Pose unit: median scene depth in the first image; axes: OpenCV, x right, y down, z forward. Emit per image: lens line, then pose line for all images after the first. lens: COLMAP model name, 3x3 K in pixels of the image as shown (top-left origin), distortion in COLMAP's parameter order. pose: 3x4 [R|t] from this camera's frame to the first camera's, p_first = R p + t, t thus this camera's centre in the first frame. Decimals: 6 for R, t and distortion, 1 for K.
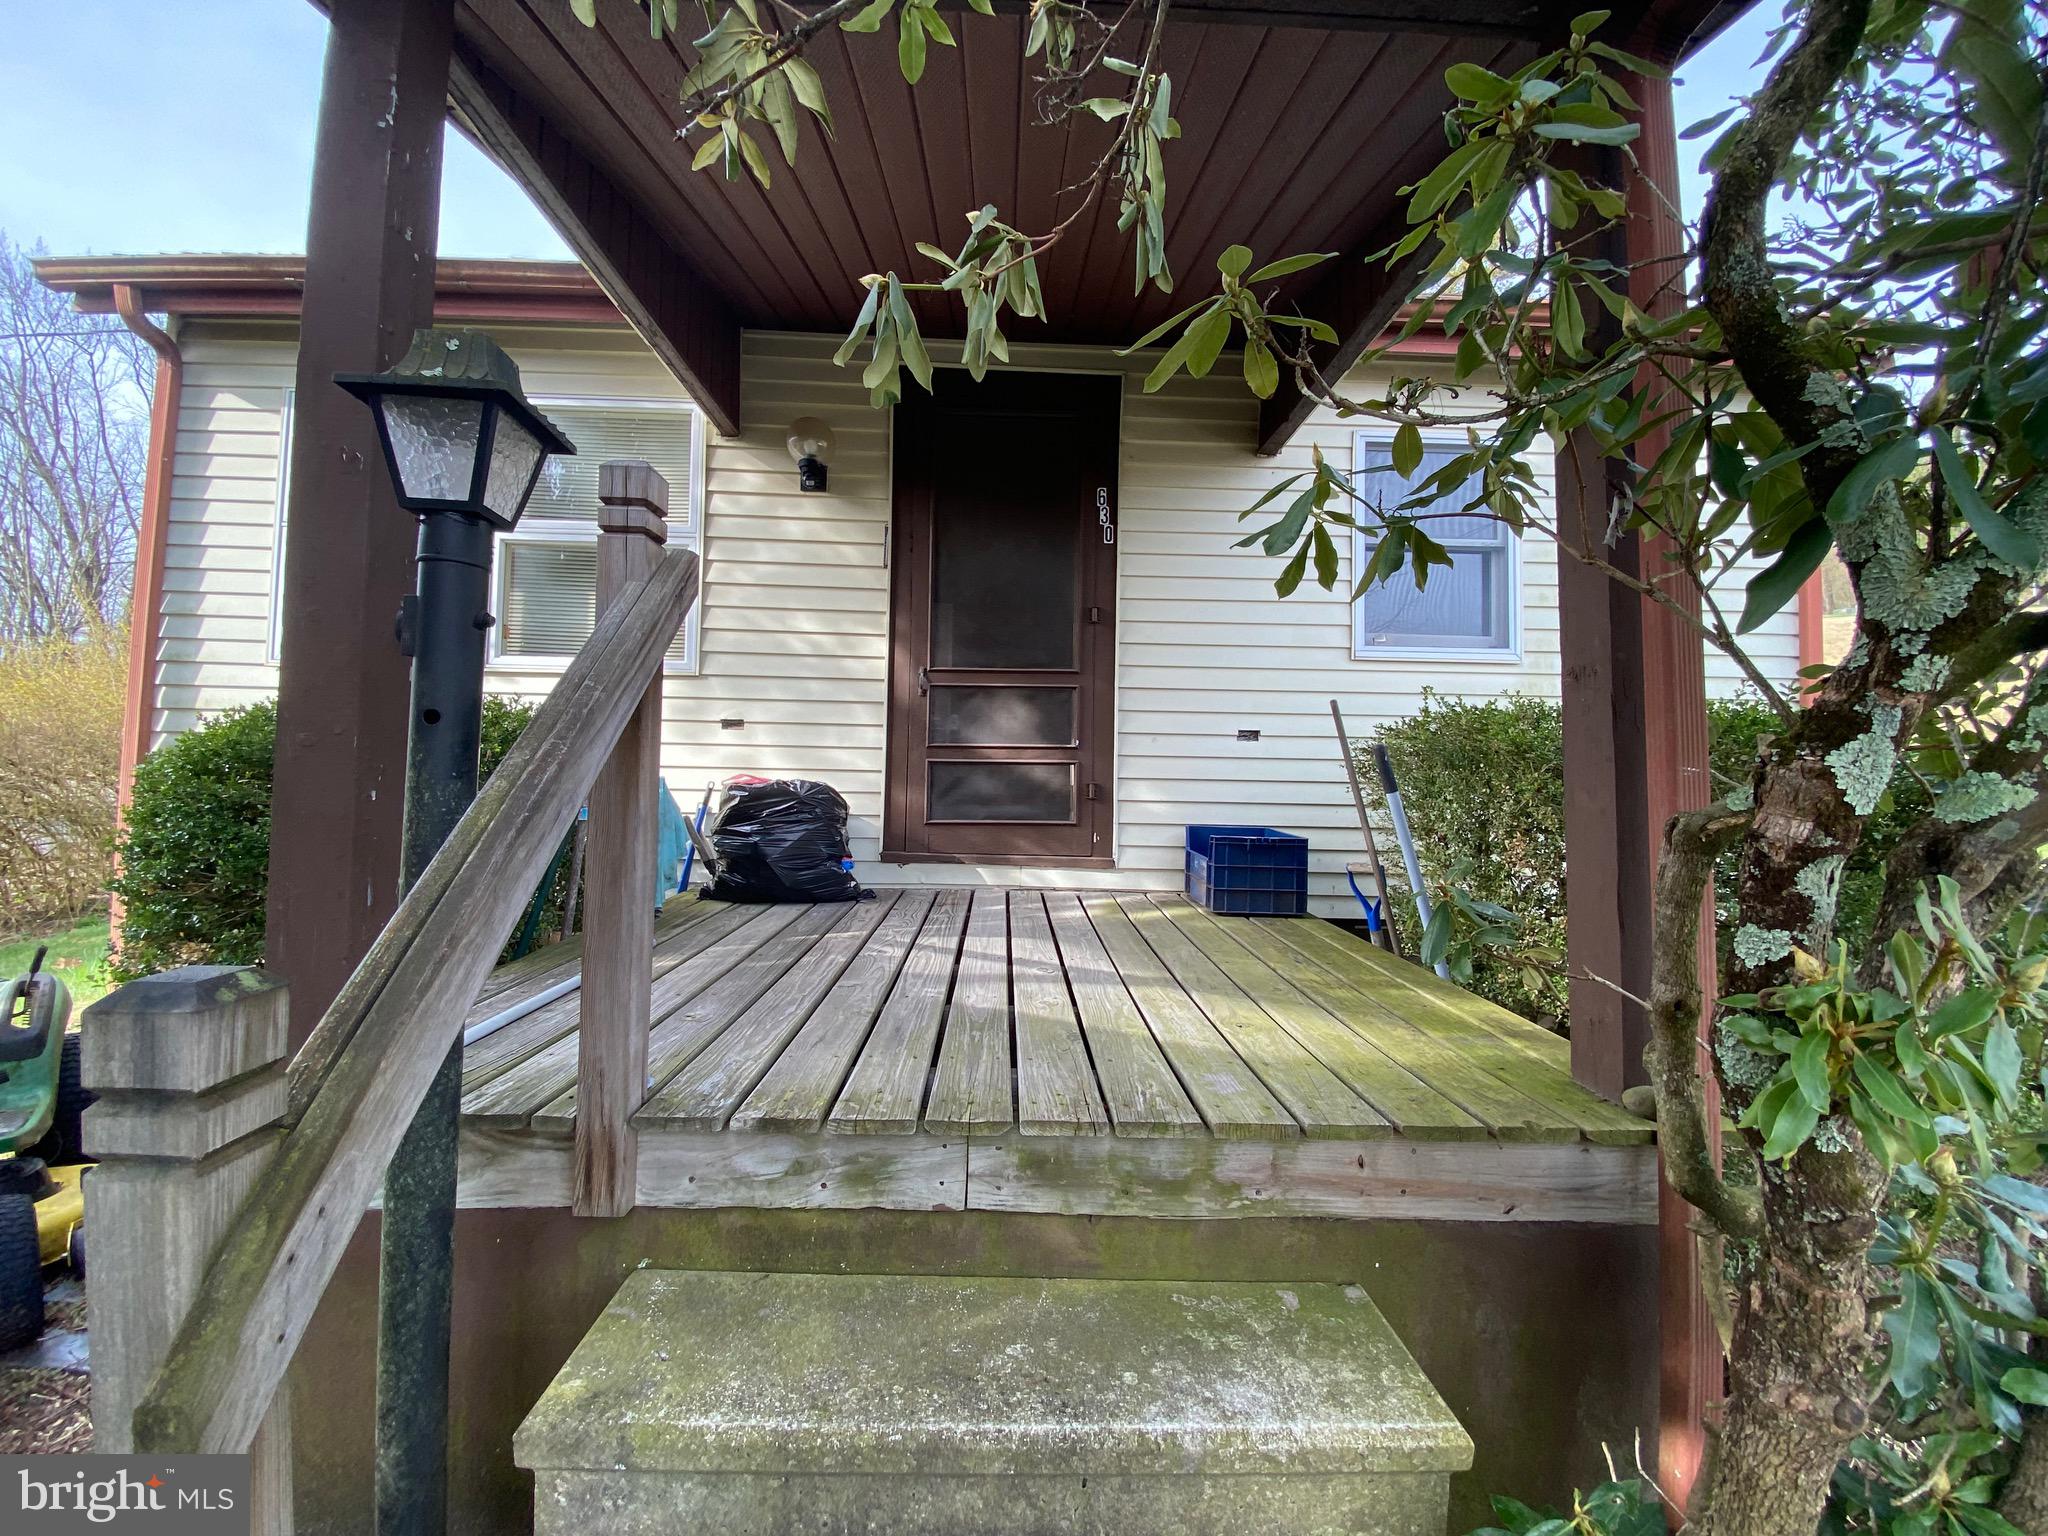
lens RADIAL K [[826.5, 0, 1024.0], [0, 826.5, 768.0], [0, 0, 1]] dist [0.000047, -0.000002]
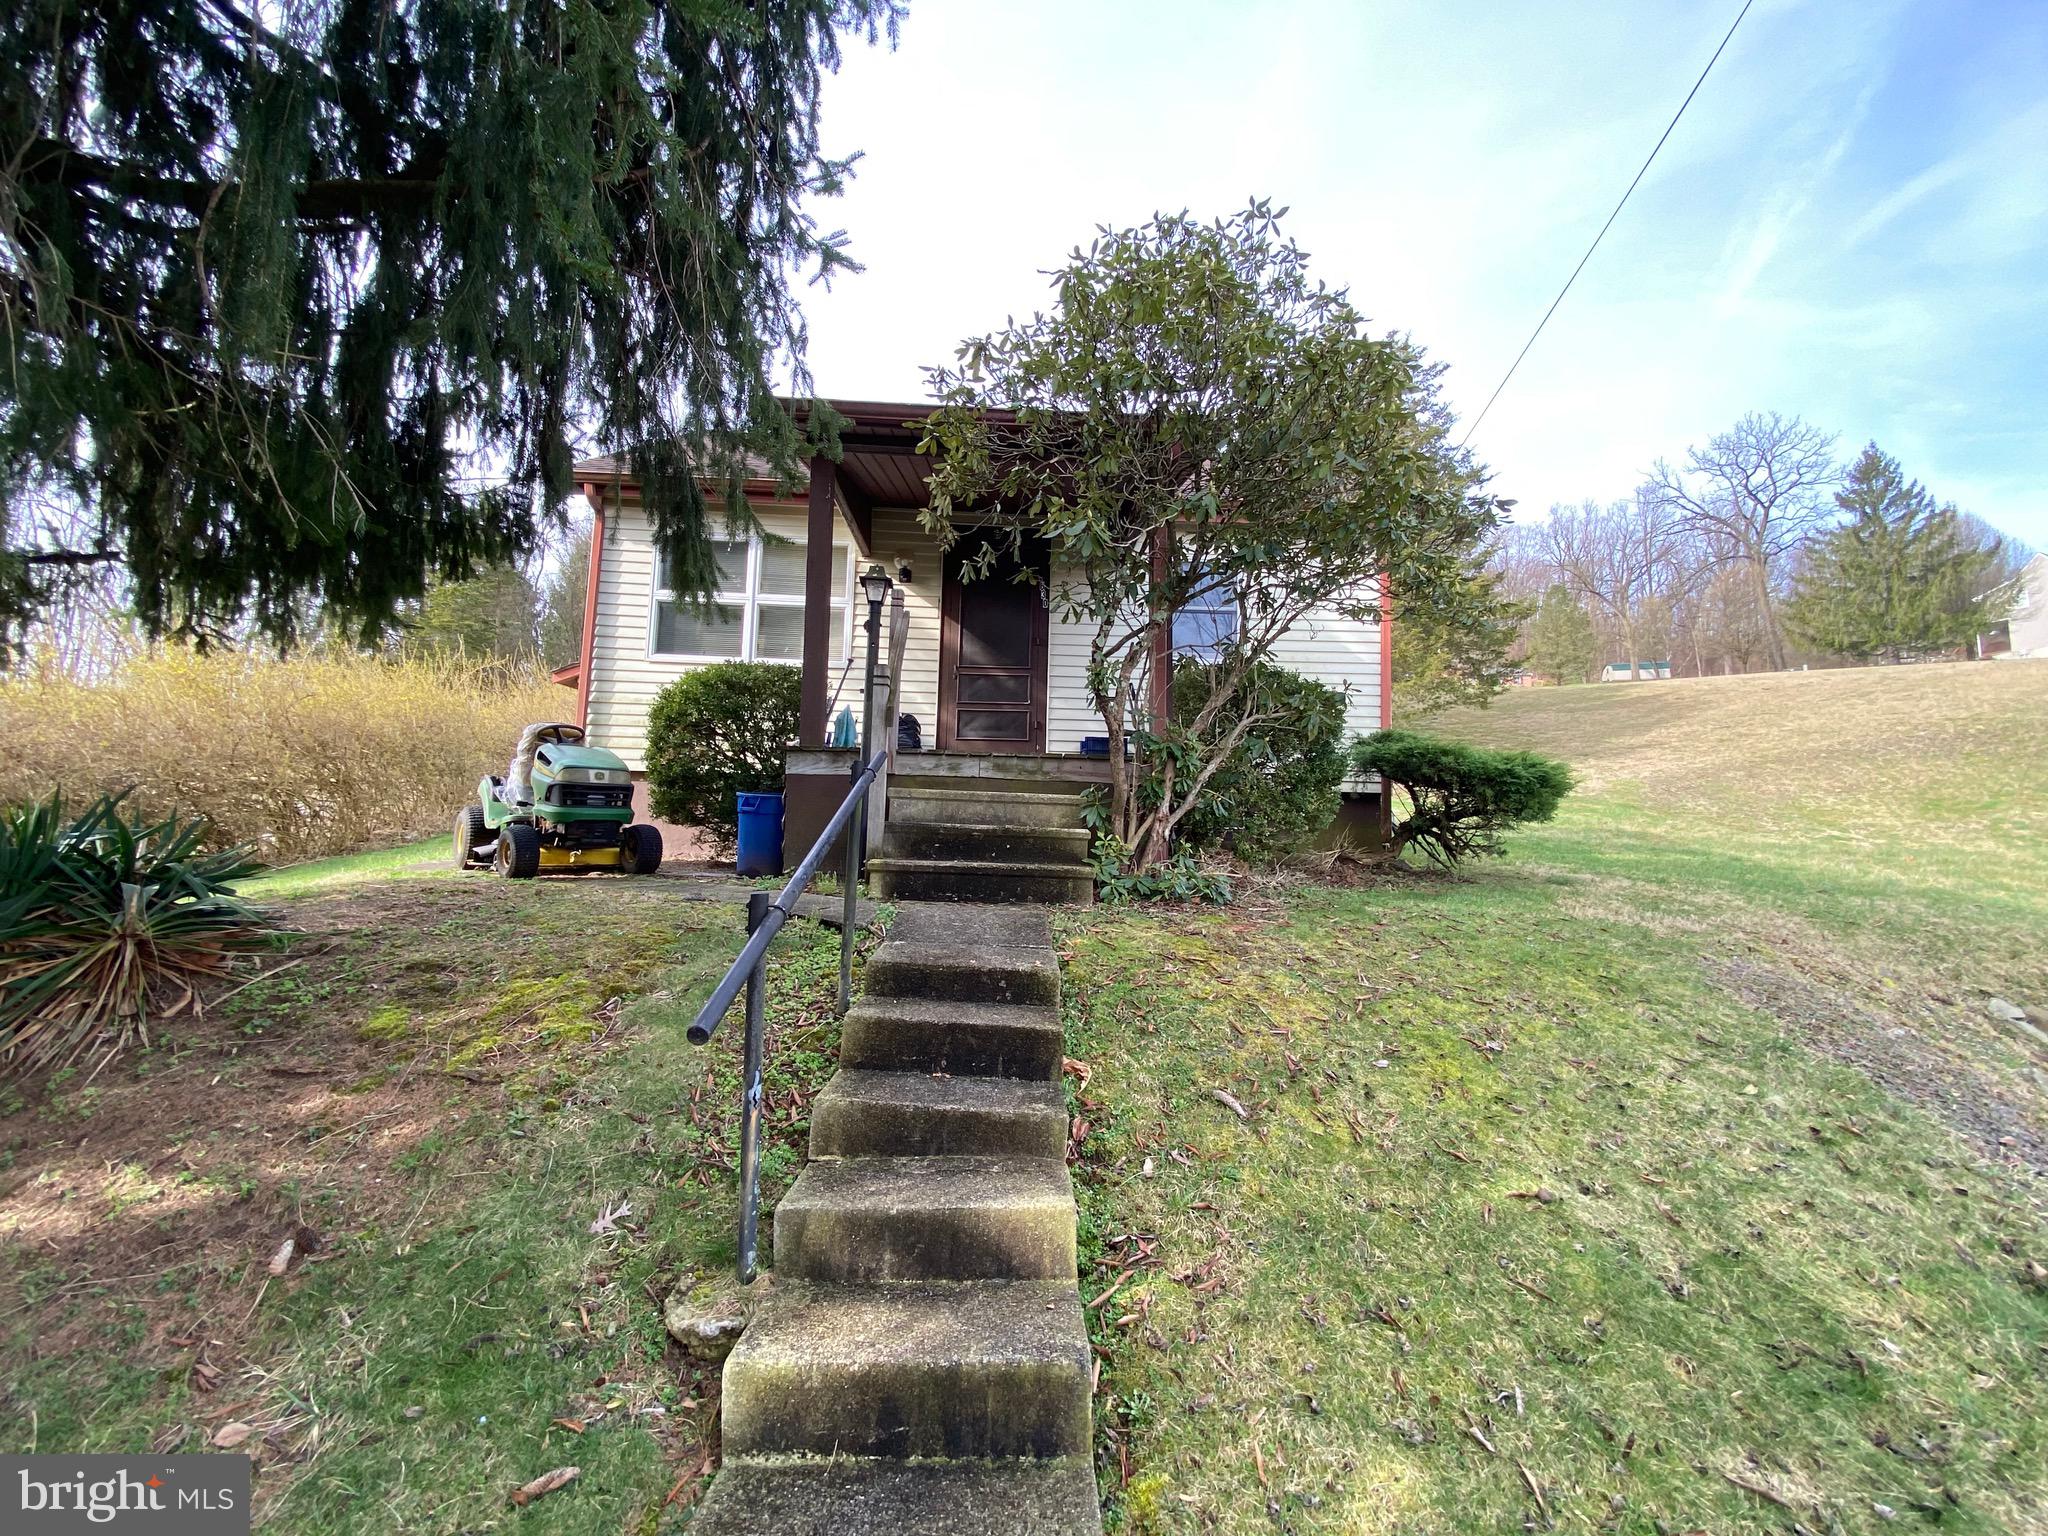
lens RADIAL K [[826.5, 0, 1024.0], [0, 826.5, 768.0], [0, 0, 1]] dist [0.000047, -0.000002]
pose [[0.999978, 0.006478, 0.001692, 0.056168], [-0.006354, 0.997854, -0.065163, 0.307062], [-0.002111, 0.065151, 0.997873, -1.206522]]
